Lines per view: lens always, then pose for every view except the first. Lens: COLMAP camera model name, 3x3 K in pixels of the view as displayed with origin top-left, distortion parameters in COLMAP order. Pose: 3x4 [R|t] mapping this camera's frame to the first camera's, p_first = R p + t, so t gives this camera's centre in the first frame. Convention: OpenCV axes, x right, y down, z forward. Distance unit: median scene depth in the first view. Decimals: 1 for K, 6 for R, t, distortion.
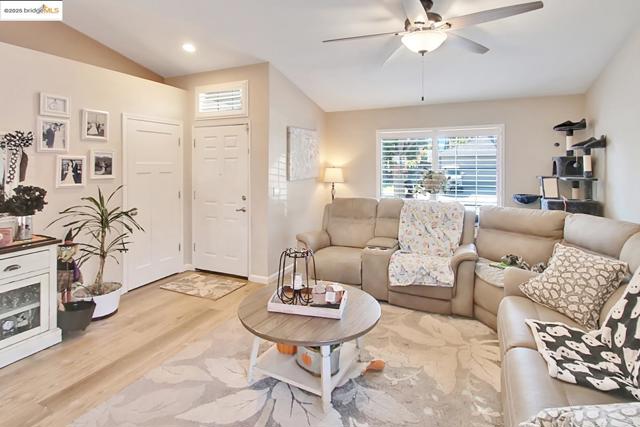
lens RADIAL K [[335.0, 0, 319.8], [0, 335.0, 164.6], [0, 0, 1]] dist [-0.000831, -0.000231]
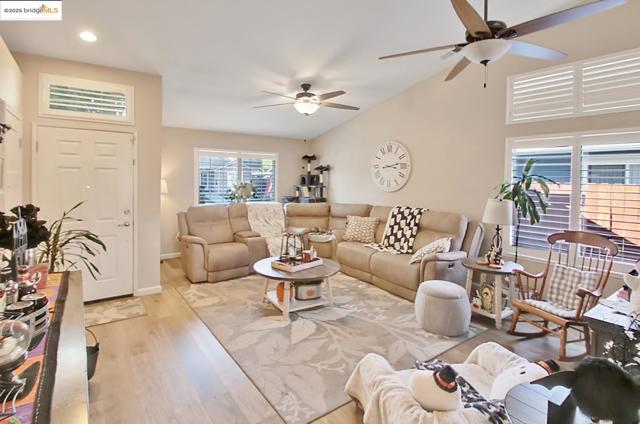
lens RADIAL K [[327.2, 0, 319.8], [0, 327.2, 182.0], [0, 0, 1]] dist [0.000019, 0.000014]
pose [[0.476884, -0.000118, 0.878966, -0.826161], [-0.017471, 0.999801, 0.009613, -0.001605], [-0.878793, -0.019940, 0.476787, 0.094353]]
